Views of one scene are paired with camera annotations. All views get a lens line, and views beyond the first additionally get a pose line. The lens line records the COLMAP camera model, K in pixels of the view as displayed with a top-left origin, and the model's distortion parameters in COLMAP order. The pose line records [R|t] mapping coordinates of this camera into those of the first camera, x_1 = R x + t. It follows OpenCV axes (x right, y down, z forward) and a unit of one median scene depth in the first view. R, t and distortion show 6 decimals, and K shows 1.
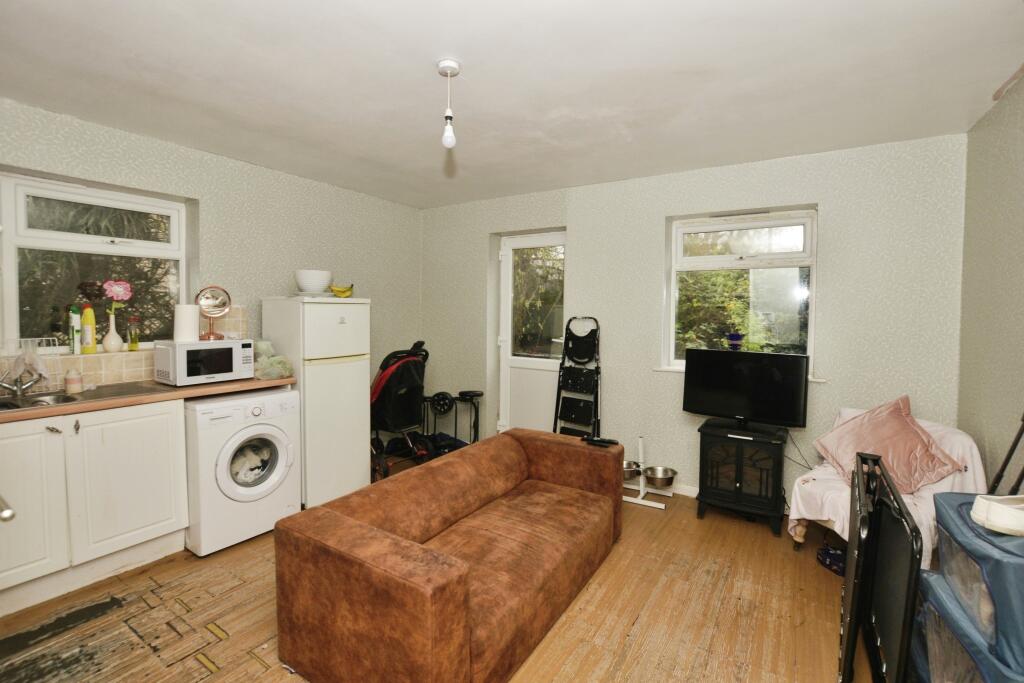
lens RADIAL K [[464.7, 0, 509.4], [0, 464.7, 336.4], [0, 0, 1]] dist [-0.004084, 0.000097]
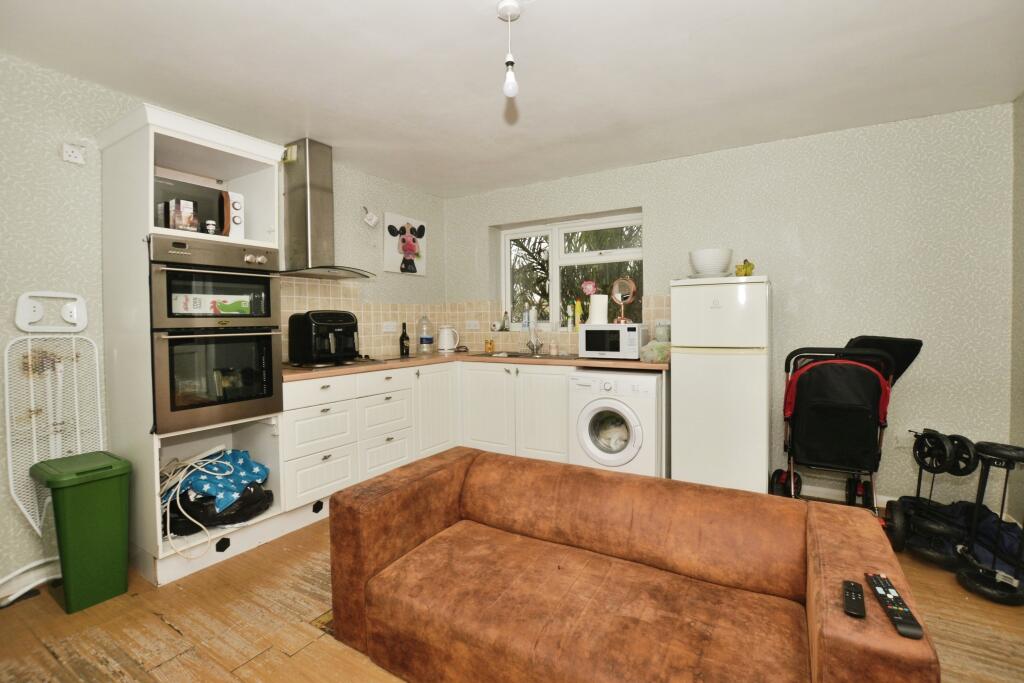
lens RADIAL K [[464.7, 0, 510.4], [0, 464.7, 341.1], [0, 0, 1]] dist [-0.004084, 0.000097]
pose [[0.028925, 0.032453, -0.999055, 0.544374], [-0.042901, 0.998592, 0.031196, 0.027366], [0.998661, 0.041958, 0.030276, 0.705207]]
